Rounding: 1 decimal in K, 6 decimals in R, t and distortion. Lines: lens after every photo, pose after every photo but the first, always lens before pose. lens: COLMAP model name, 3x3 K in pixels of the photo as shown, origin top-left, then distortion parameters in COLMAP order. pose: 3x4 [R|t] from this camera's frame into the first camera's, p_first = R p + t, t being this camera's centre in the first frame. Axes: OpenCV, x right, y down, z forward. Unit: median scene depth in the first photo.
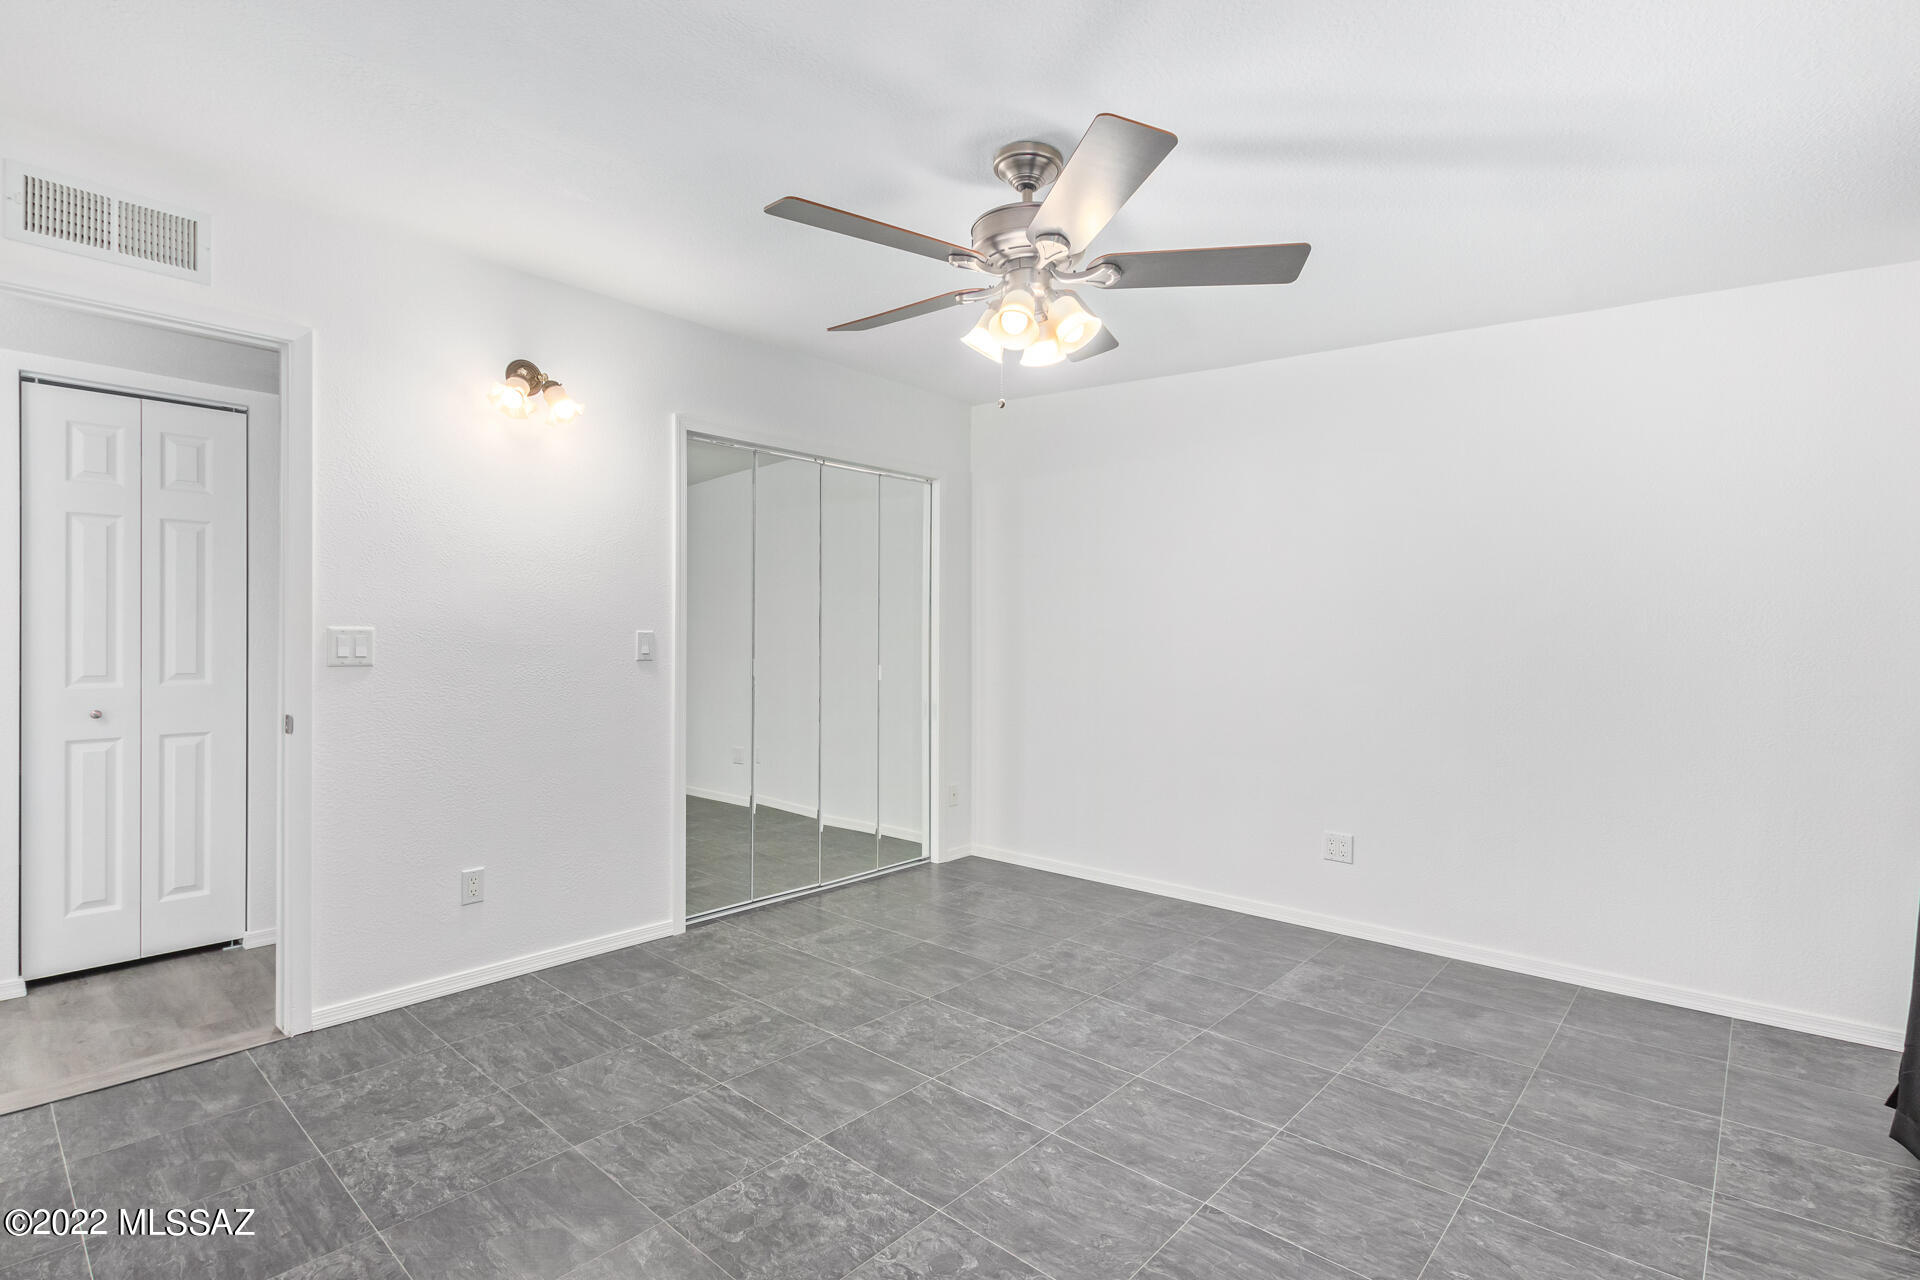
lens RADIAL K [[914.3, 0, 960.0], [0, 914.3, 640.0], [0, 0, 1]] dist [0.000690, -0.000571]
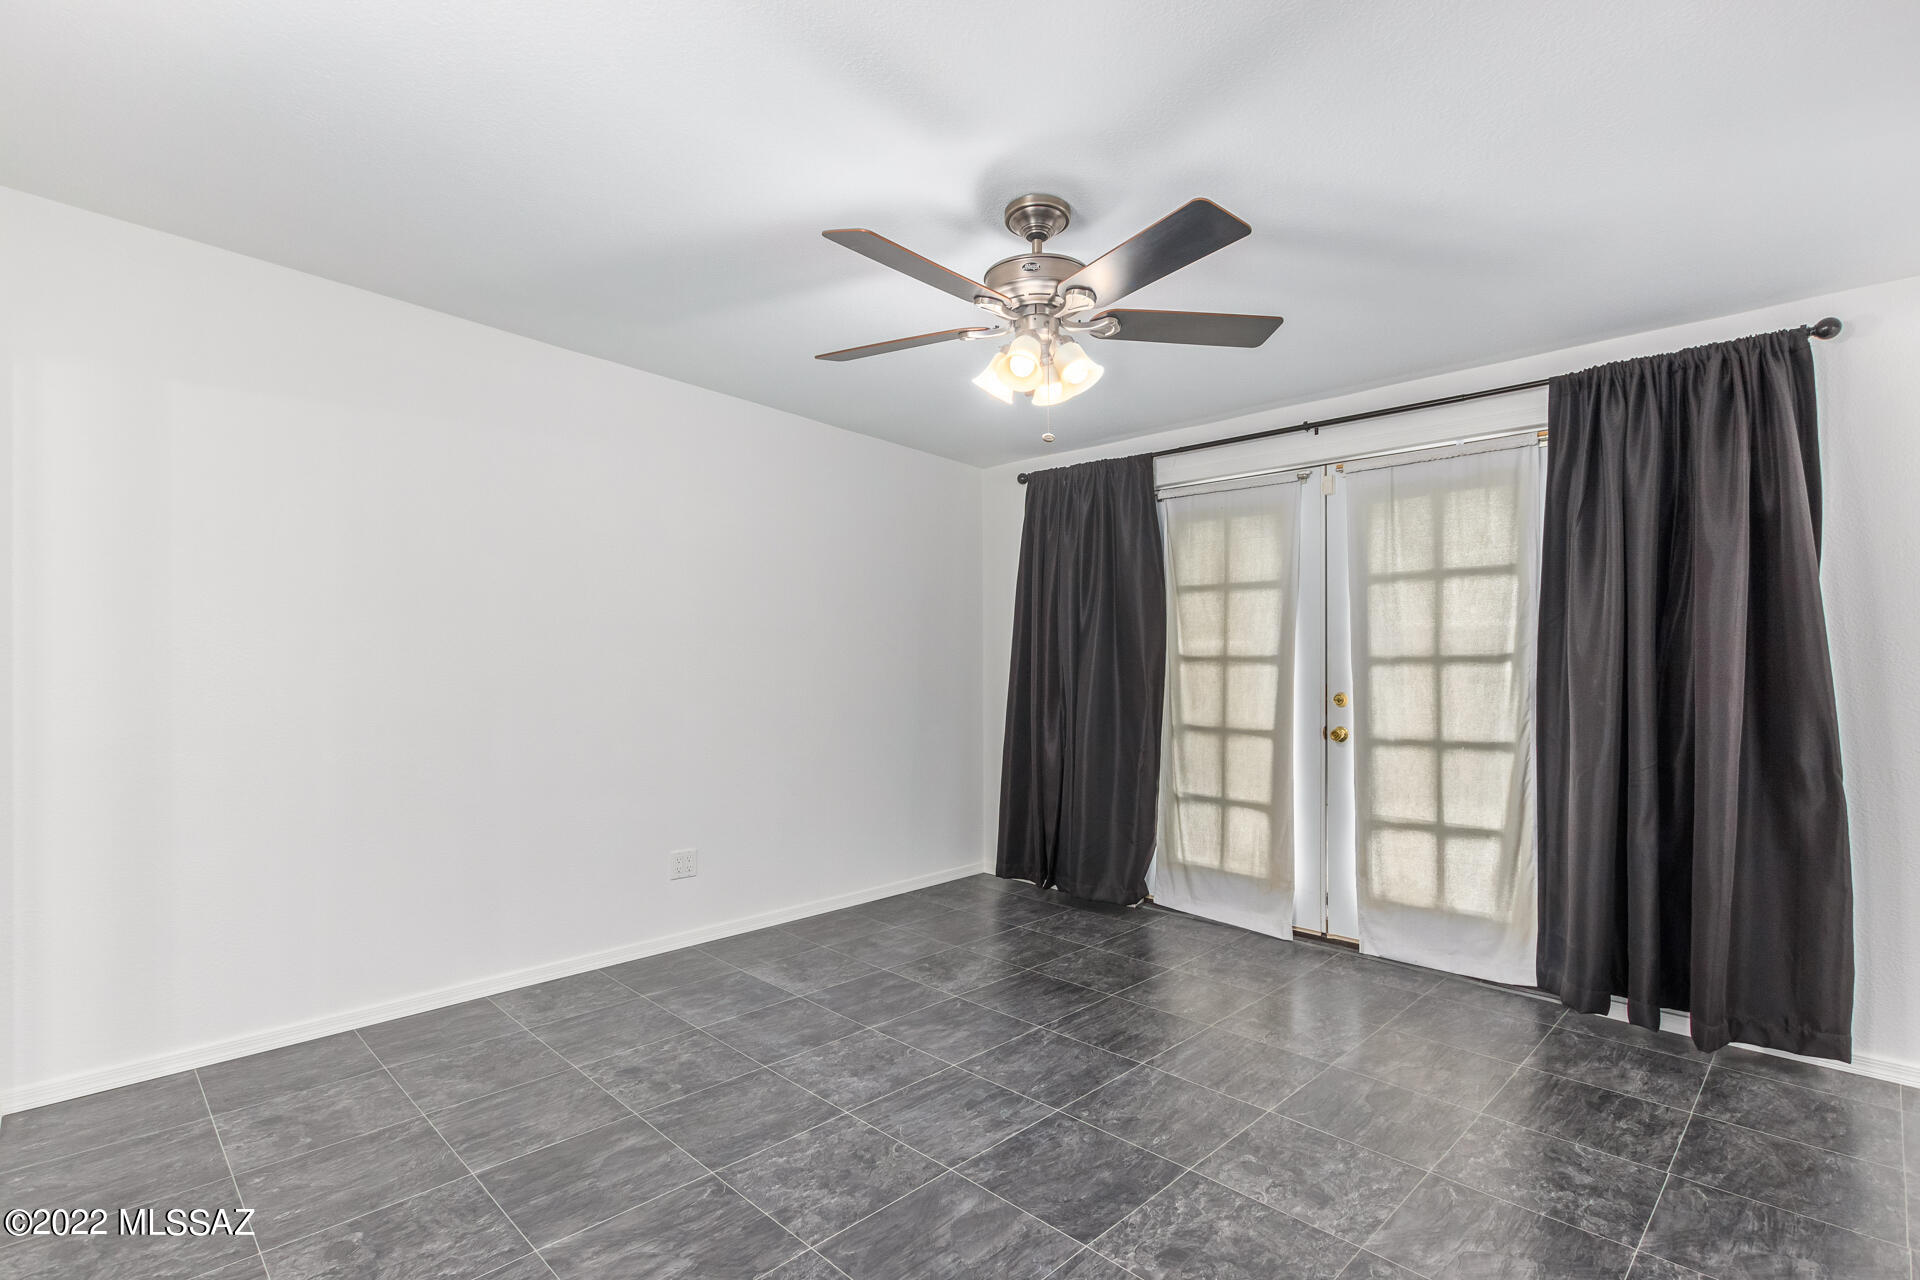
lens RADIAL K [[908.1, 0, 972.0], [0, 908.1, 652.1], [0, 0, 1]] dist [0.003994, 0.000058]
pose [[0.042728, 0.004503, 0.999077, -0.837245], [0.004079, 0.999981, -0.004681, -0.009964], [-0.999078, 0.004276, 0.042709, 0.875372]]
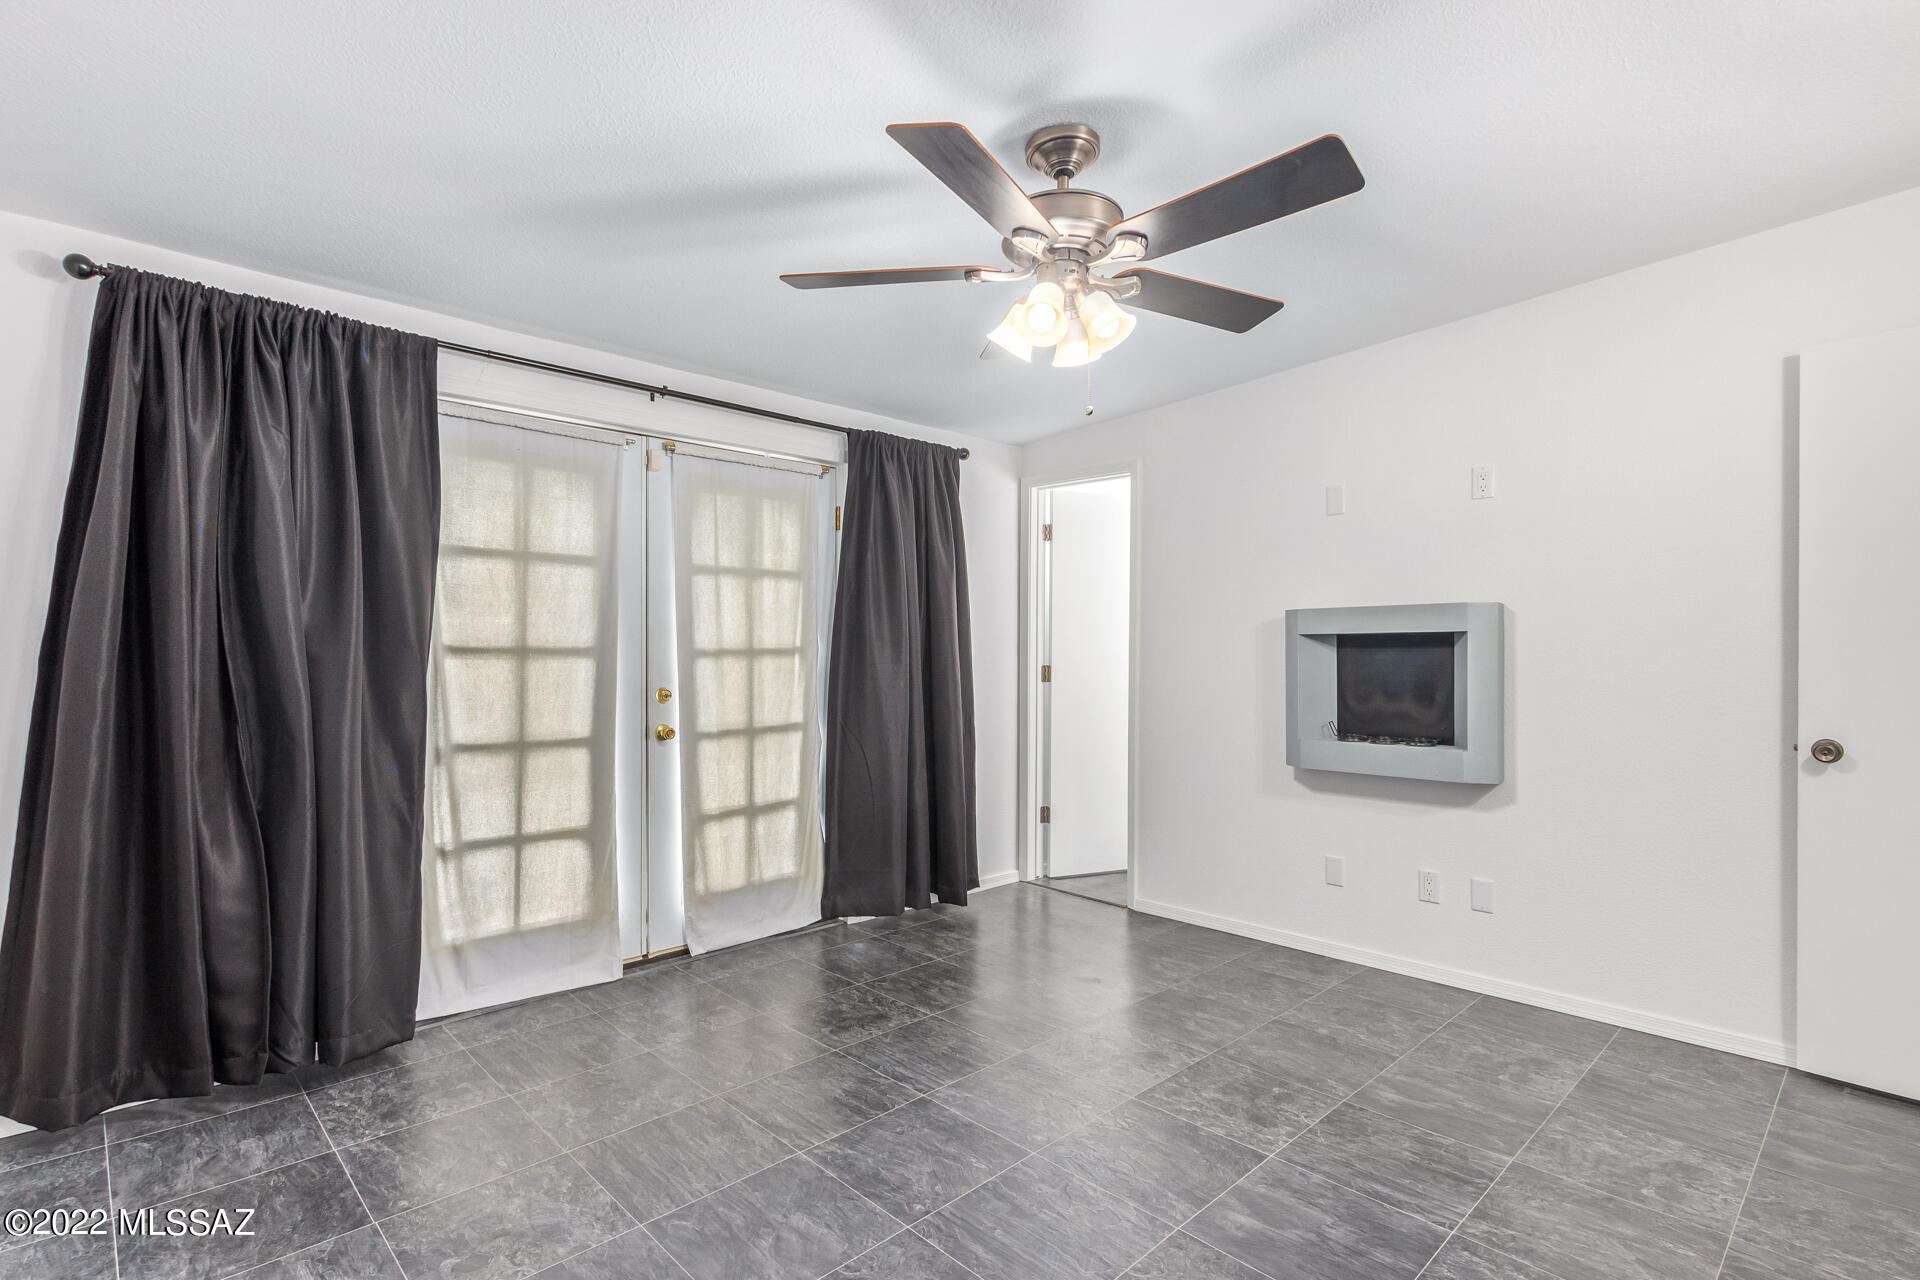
lens RADIAL K [[902.7, 0, 966.2], [0, 902.7, 659.0], [0, 0, 1]] dist [-0.000833, -0.000332]
pose [[-0.997429, -0.003136, 0.071593, 0.088034], [-0.002619, 0.999970, 0.007312, -0.002950], [-0.071614, 0.007105, -0.997407, 1.641647]]
